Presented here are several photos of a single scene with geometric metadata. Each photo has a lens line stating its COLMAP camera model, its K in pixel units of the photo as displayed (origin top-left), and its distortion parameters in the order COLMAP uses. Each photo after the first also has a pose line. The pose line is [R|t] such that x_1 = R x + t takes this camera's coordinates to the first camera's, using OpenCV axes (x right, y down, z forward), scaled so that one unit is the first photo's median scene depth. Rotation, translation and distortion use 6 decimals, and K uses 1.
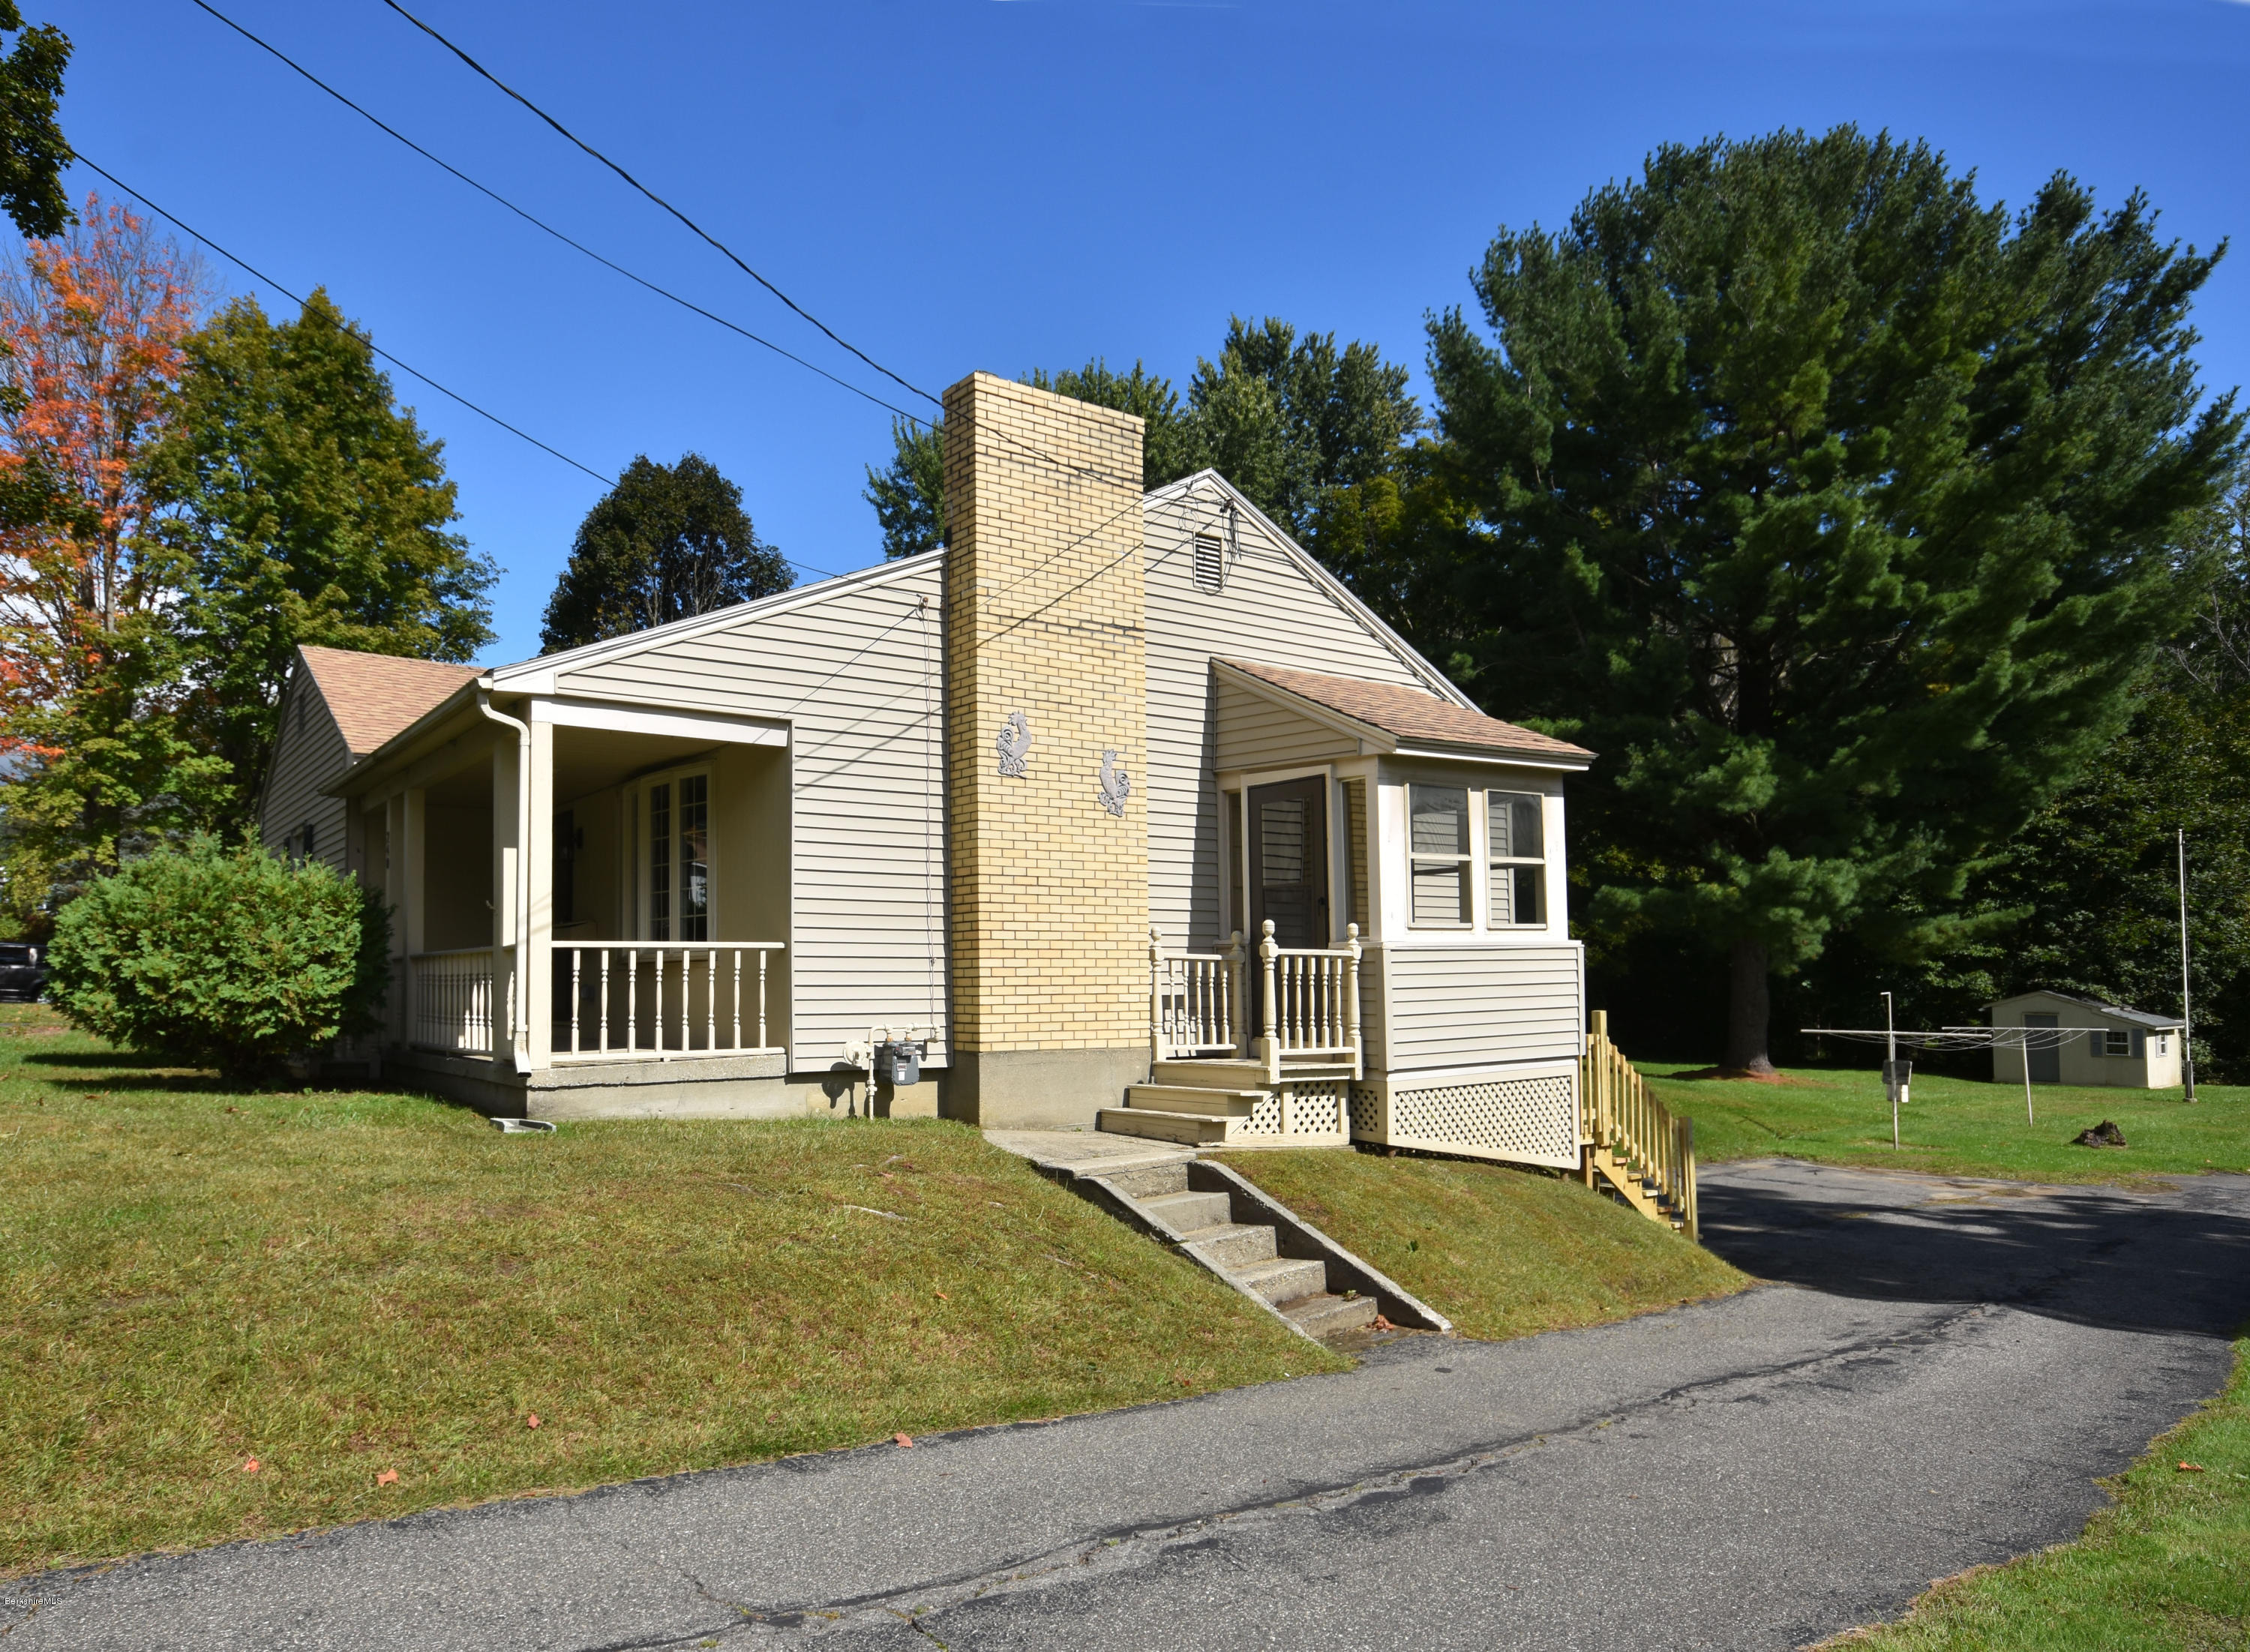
lens RADIAL K [[1504.2, 0, 973.9], [0, 1504.2, 916.4], [0, 0, 1]] dist [0.003932, 0.009399]
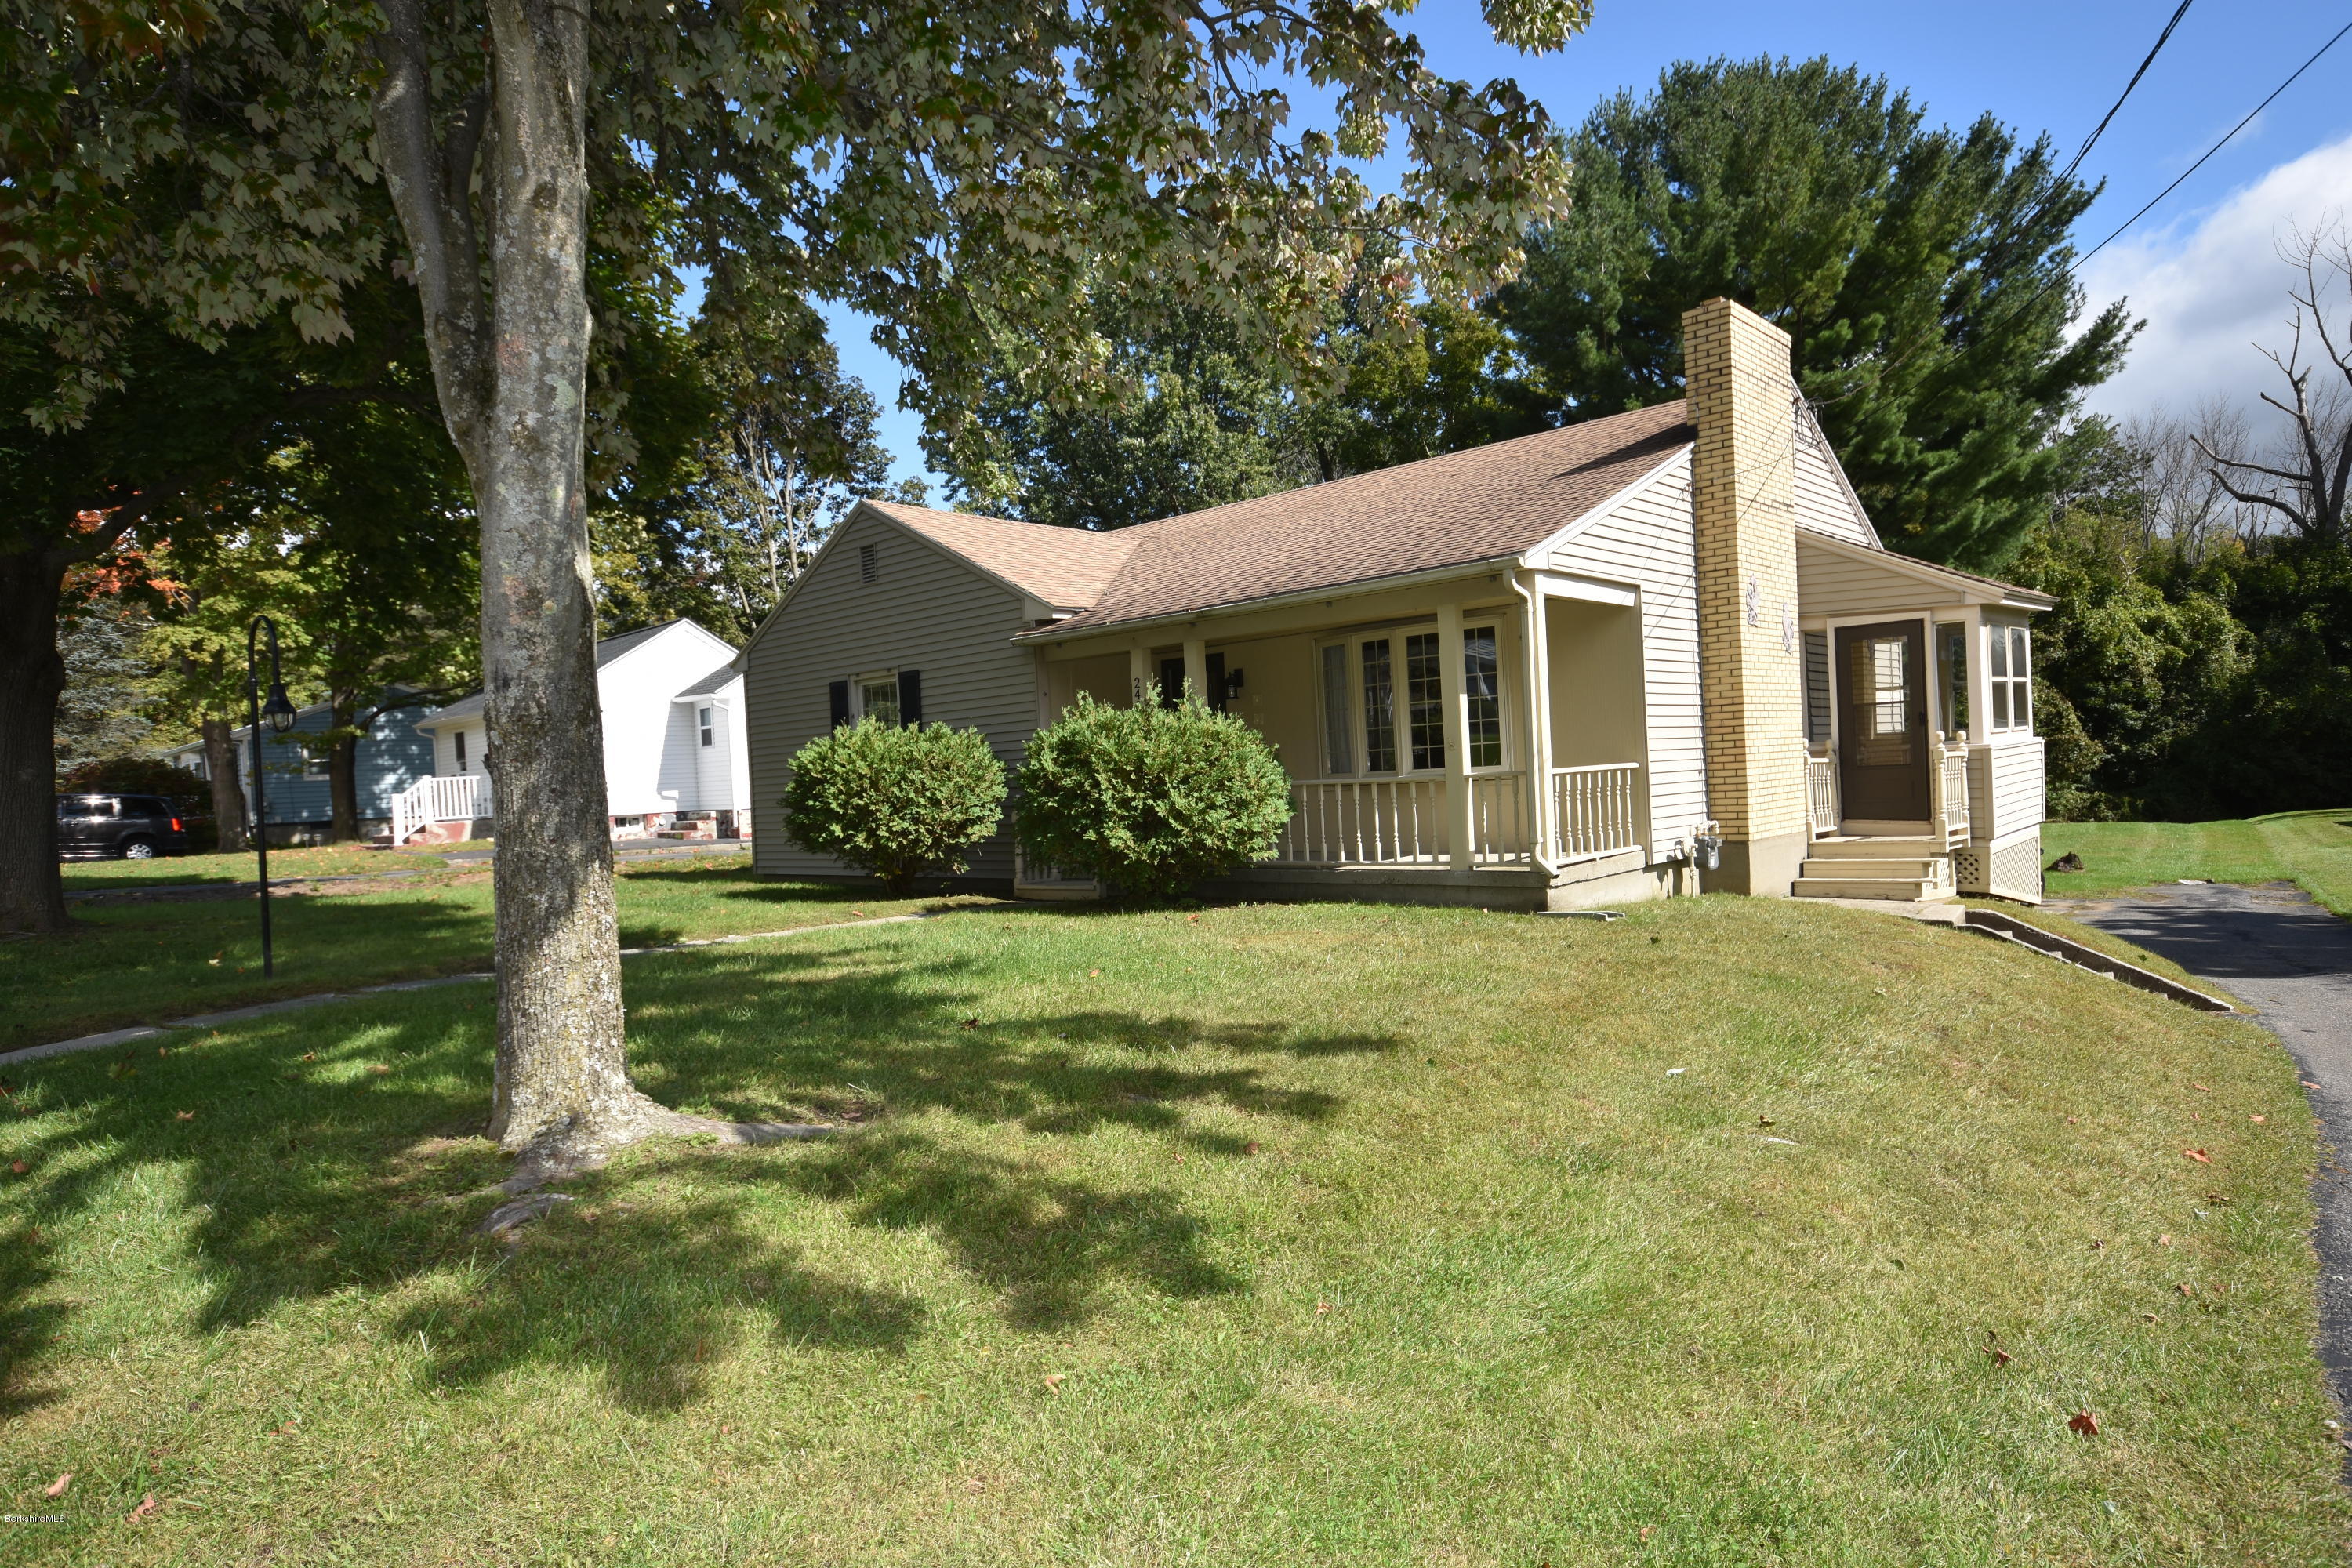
lens RADIAL K [[1399.5, 0, 1163.5], [0, 1399.5, 830.6], [0, 0, 1]] dist [0.007331, 0.007466]
pose [[0.968904, -0.052213, 0.241867, -0.677799], [0.033092, 0.996045, 0.082454, -0.030366], [-0.245216, -0.071886, 0.966800, -0.038488]]
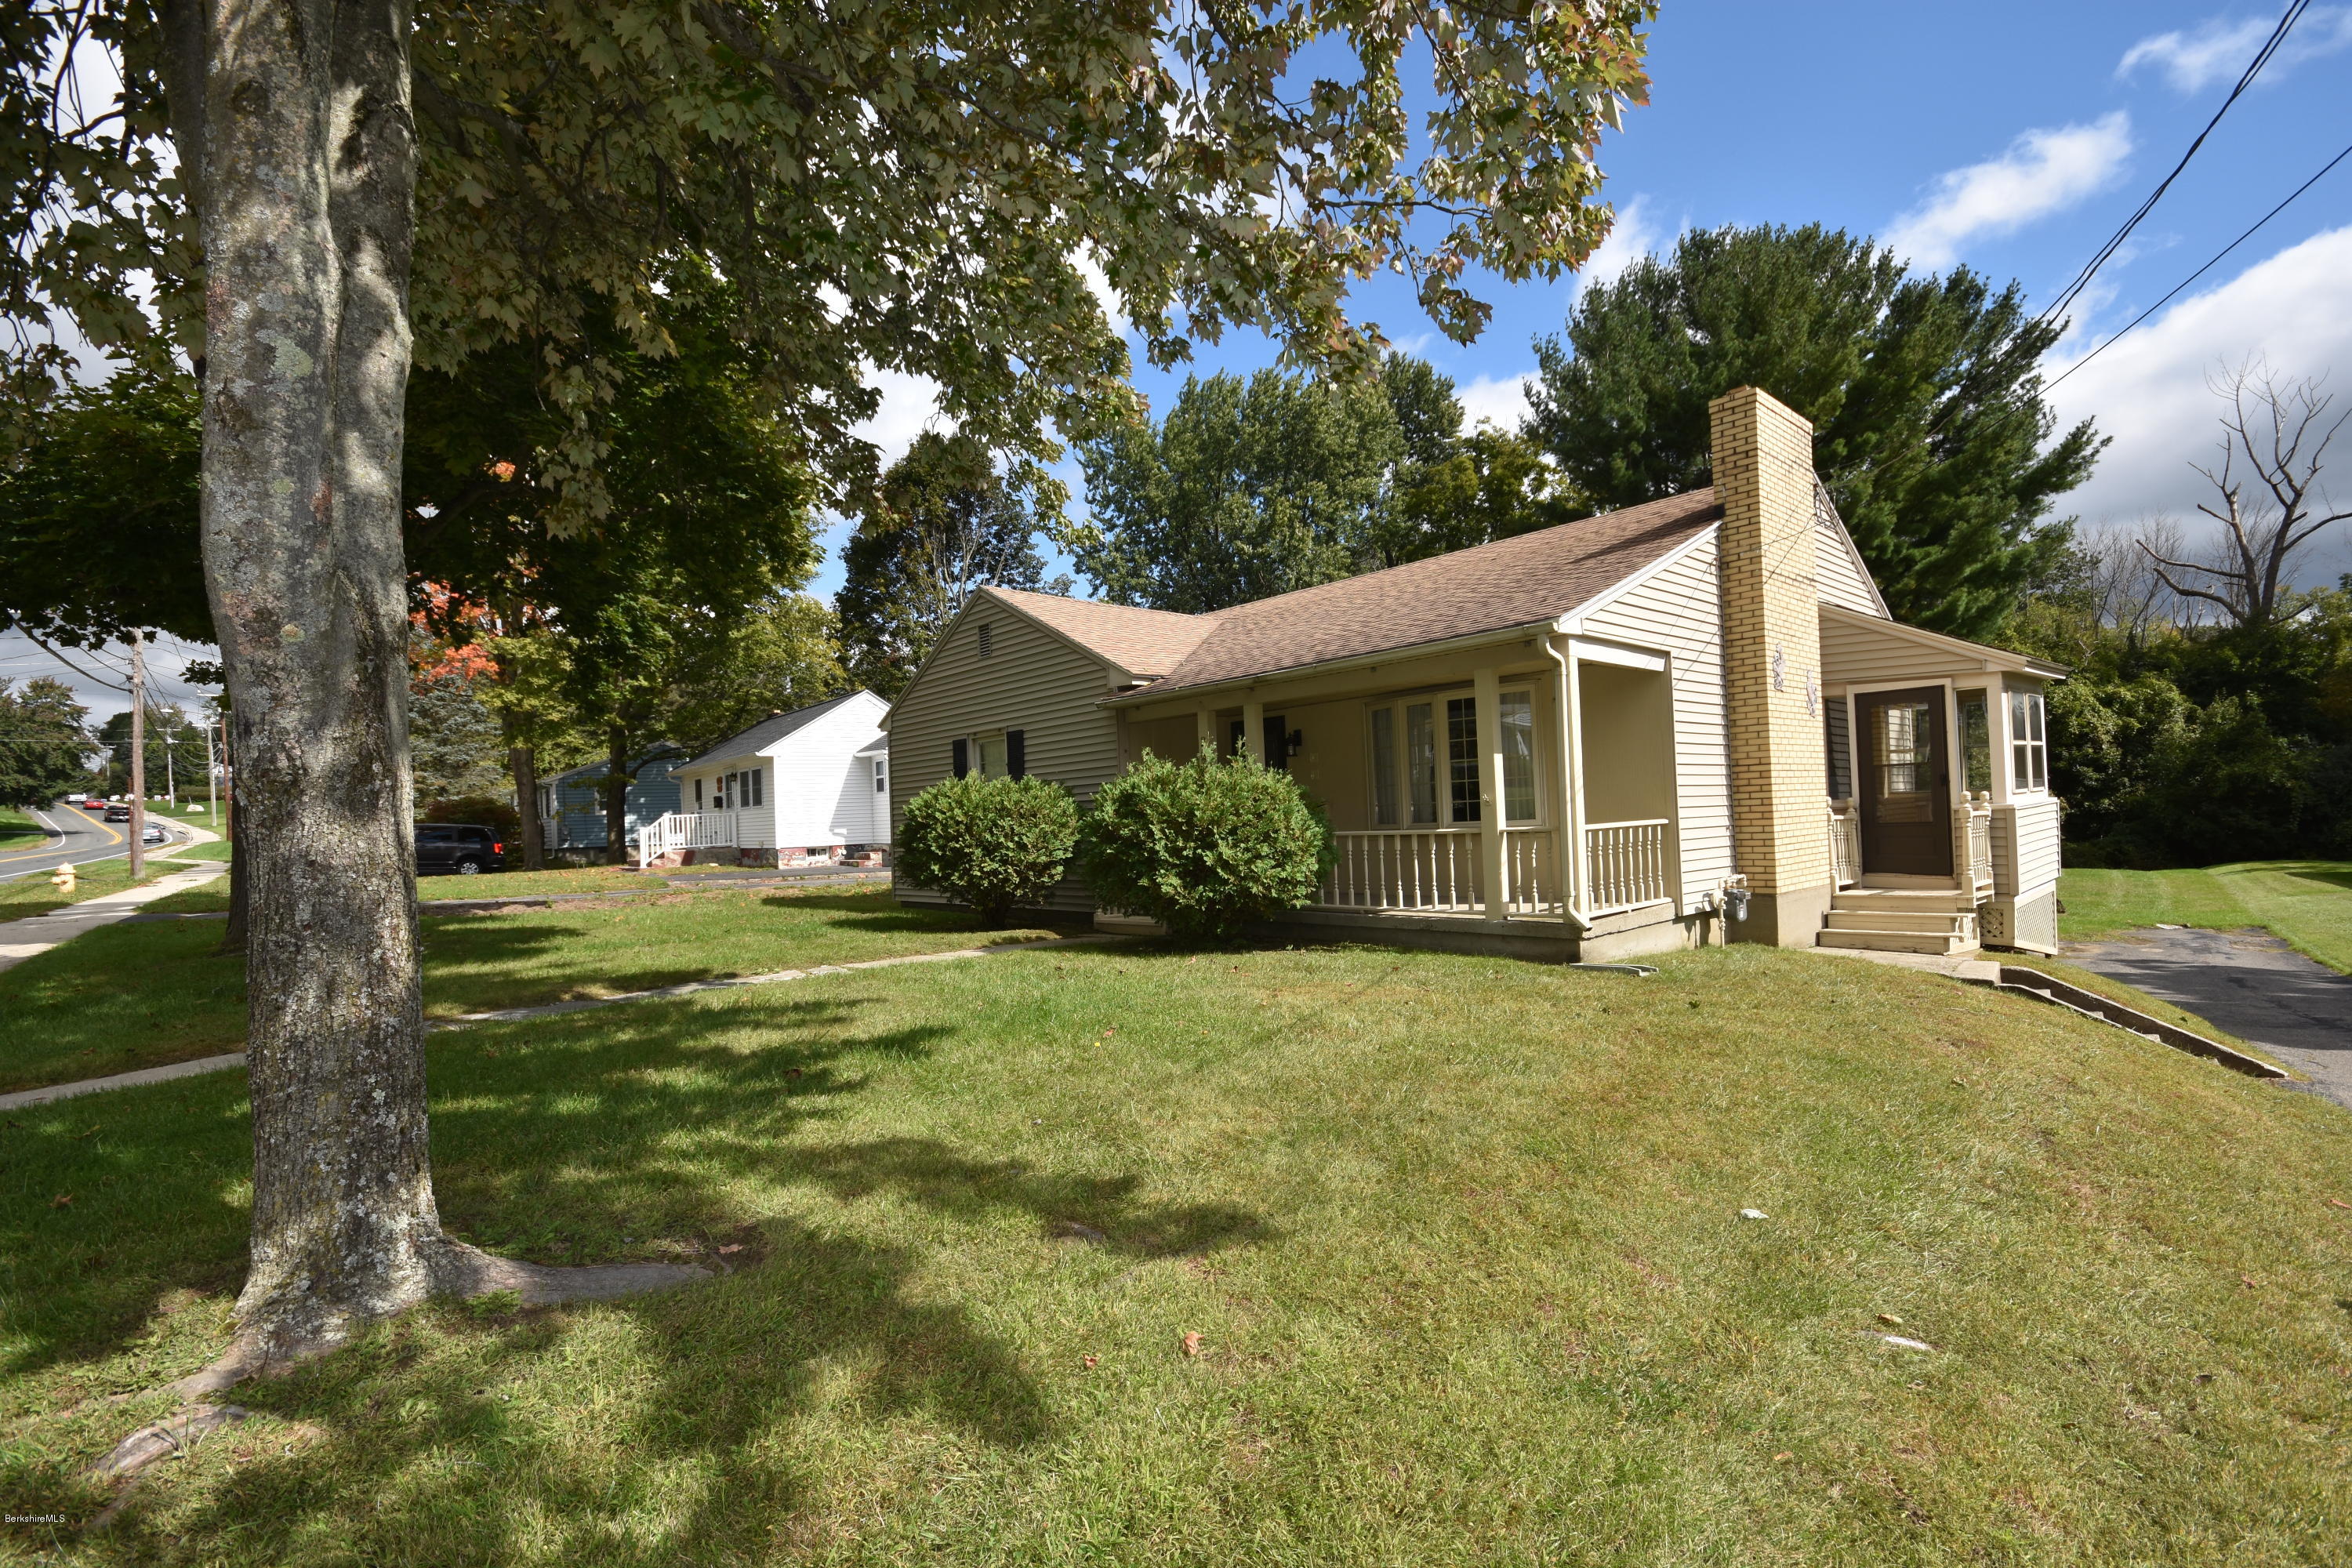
lens RADIAL K [[1085.6, 0, 1166.0], [0, 1085.6, 826.2], [0, 0, 1]] dist [0.006222, -0.004854]
pose [[0.987785, -0.032774, 0.152340, -0.604739], [0.025374, 0.998414, 0.050266, -0.030562], [-0.153746, -0.045786, 0.987049, 0.097337]]
